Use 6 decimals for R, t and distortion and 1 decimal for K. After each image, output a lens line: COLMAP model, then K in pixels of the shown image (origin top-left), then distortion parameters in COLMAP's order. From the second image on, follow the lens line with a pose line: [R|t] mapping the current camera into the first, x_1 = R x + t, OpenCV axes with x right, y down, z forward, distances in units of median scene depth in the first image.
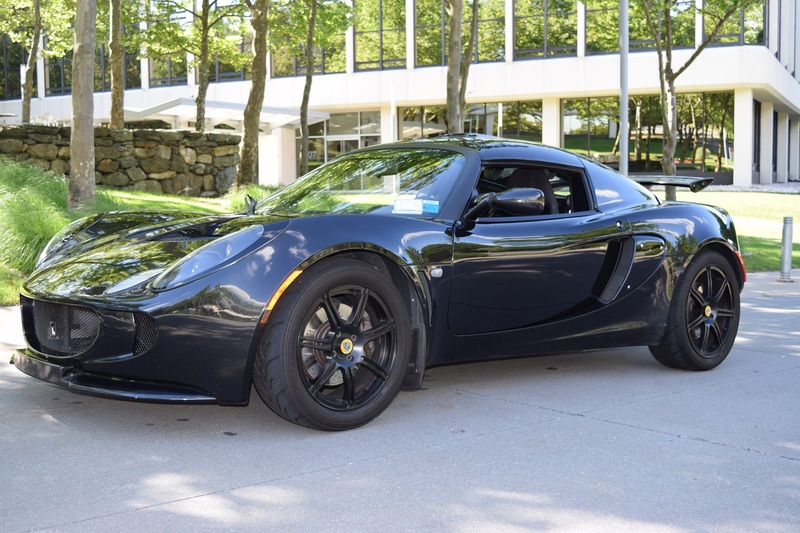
lens RADIAL K [[945.2, 0, 400.0], [0, 945.2, 266.5], [0, 0, 1]] dist [-0.017828, -0.016808]
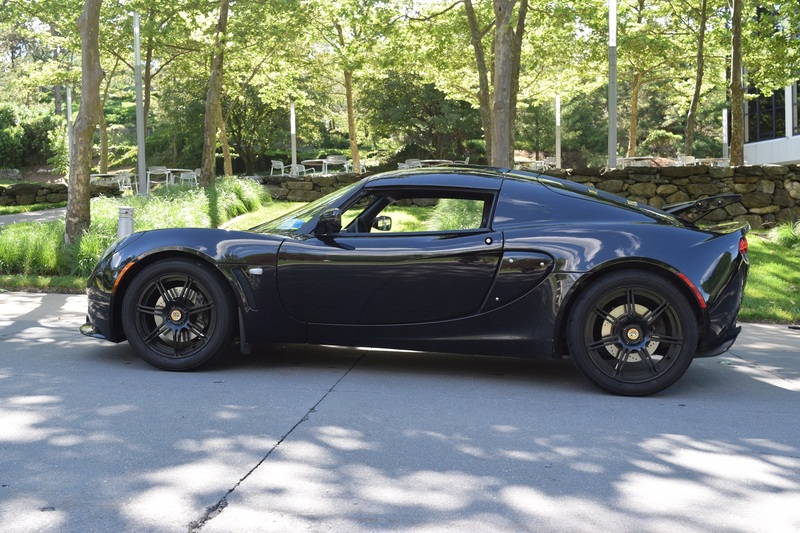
lens RADIAL K [[945.2, 0, 400.0], [0, 945.2, 266.5], [0, 0, 1]] dist [-0.017828, -0.016808]
pose [[0.670769, 0.026336, -0.741199, 0.236872], [-0.057608, 0.998200, -0.016667, 0.002272], [0.739426, 0.053879, 0.671079, 0.048135]]
